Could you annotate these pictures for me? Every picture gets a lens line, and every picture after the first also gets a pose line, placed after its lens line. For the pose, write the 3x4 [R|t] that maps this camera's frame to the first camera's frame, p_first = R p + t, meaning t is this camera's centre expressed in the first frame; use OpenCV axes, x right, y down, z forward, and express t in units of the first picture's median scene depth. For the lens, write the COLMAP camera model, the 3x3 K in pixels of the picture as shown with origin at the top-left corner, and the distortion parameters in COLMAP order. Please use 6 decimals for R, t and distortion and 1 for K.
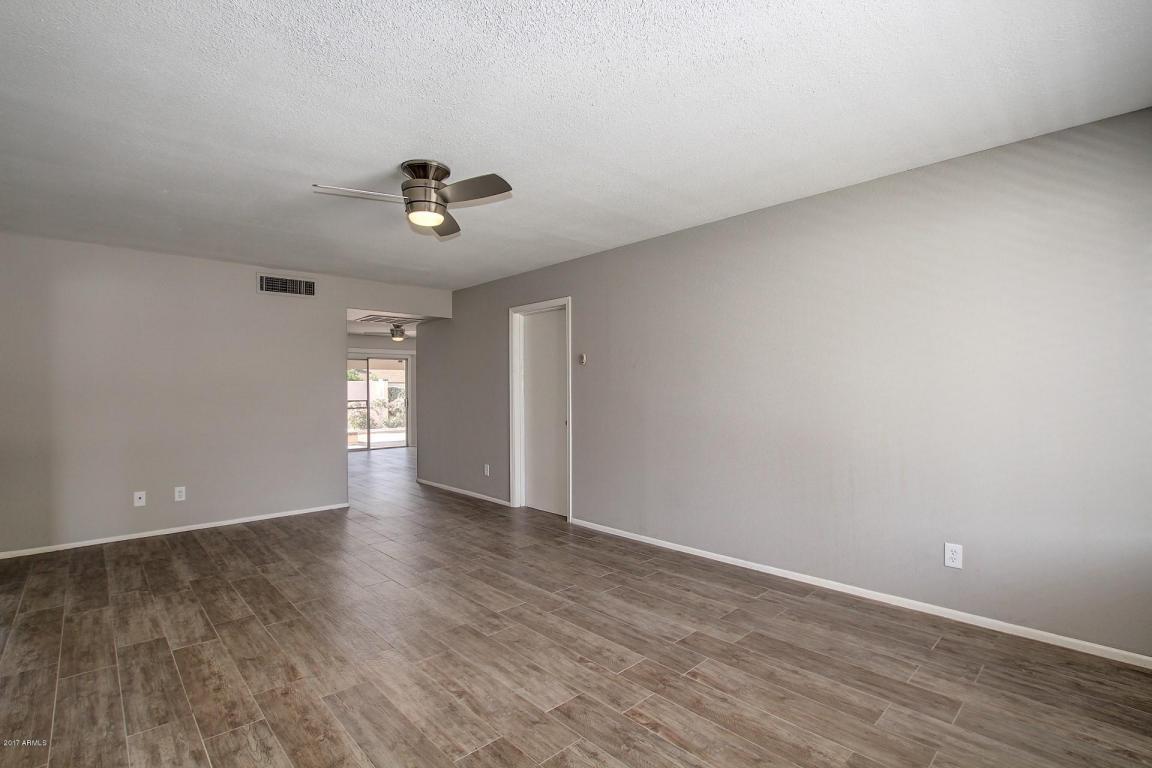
lens RADIAL K [[534.3, 0, 578.5], [0, 534.3, 390.5], [0, 0, 1]] dist [-0.035954, 0.006415]
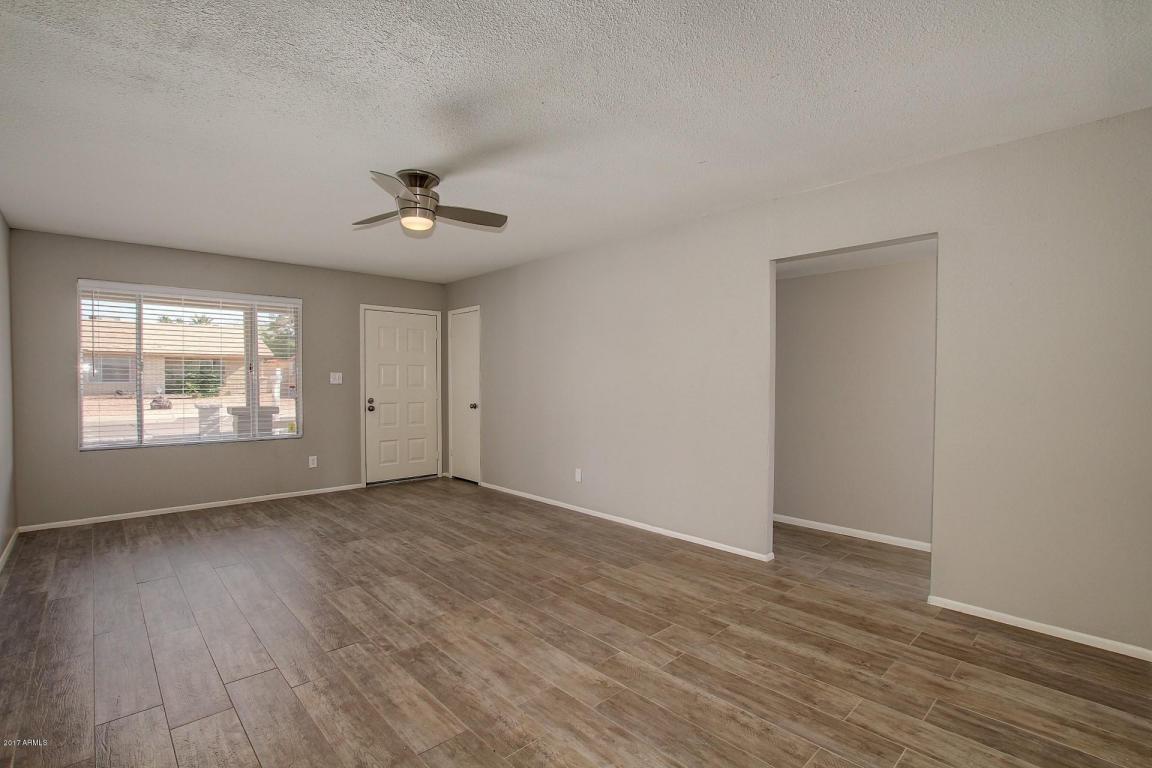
lens RADIAL K [[534.3, 0, 578.5], [0, 534.3, 390.5], [0, 0, 1]] dist [-0.035954, 0.006415]
pose [[-0.999971, 0.005592, 0.005163, -0.611761], [0.005696, 0.999775, 0.020423, 0.000667], [-0.005048, 0.020452, -0.999778, 2.062353]]
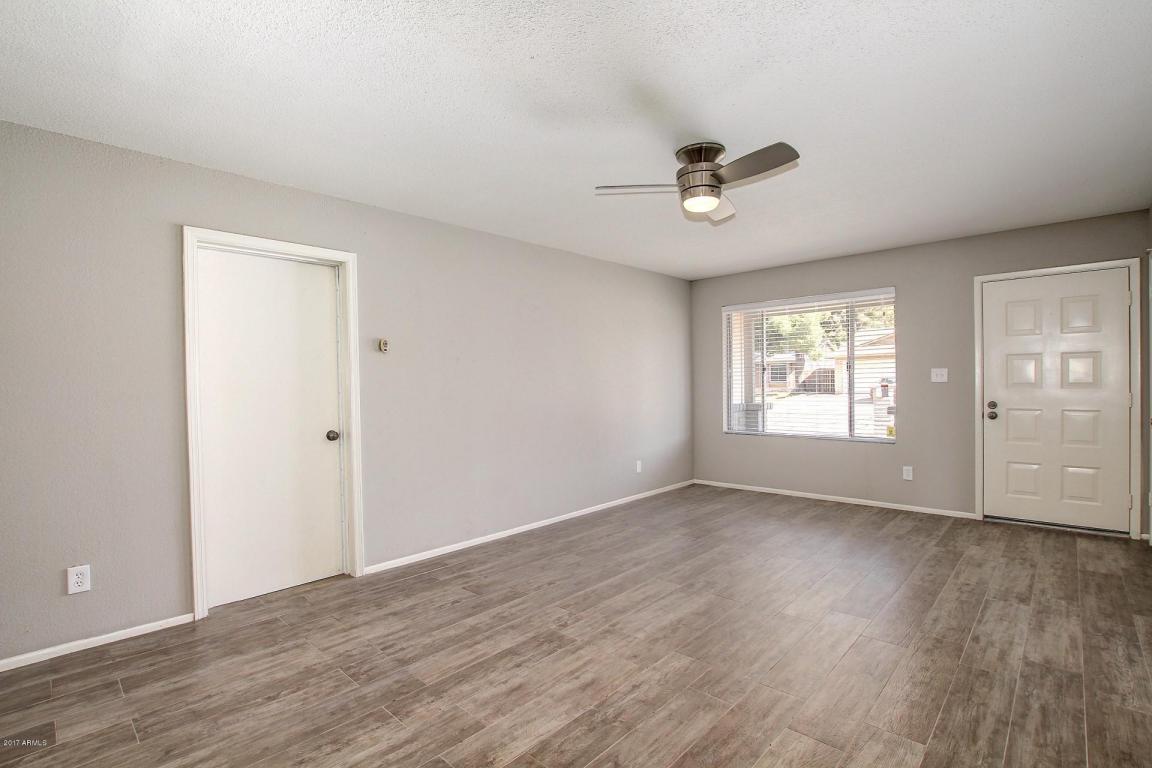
lens RADIAL K [[534.3, 0, 578.5], [0, 534.3, 390.5], [0, 0, 1]] dist [-0.035954, 0.006415]
pose [[-0.059975, -0.006019, 0.998182, -1.222719], [0.016634, 0.999837, 0.007029, 0.006384], [-0.998061, 0.017026, -0.059865, 1.266285]]
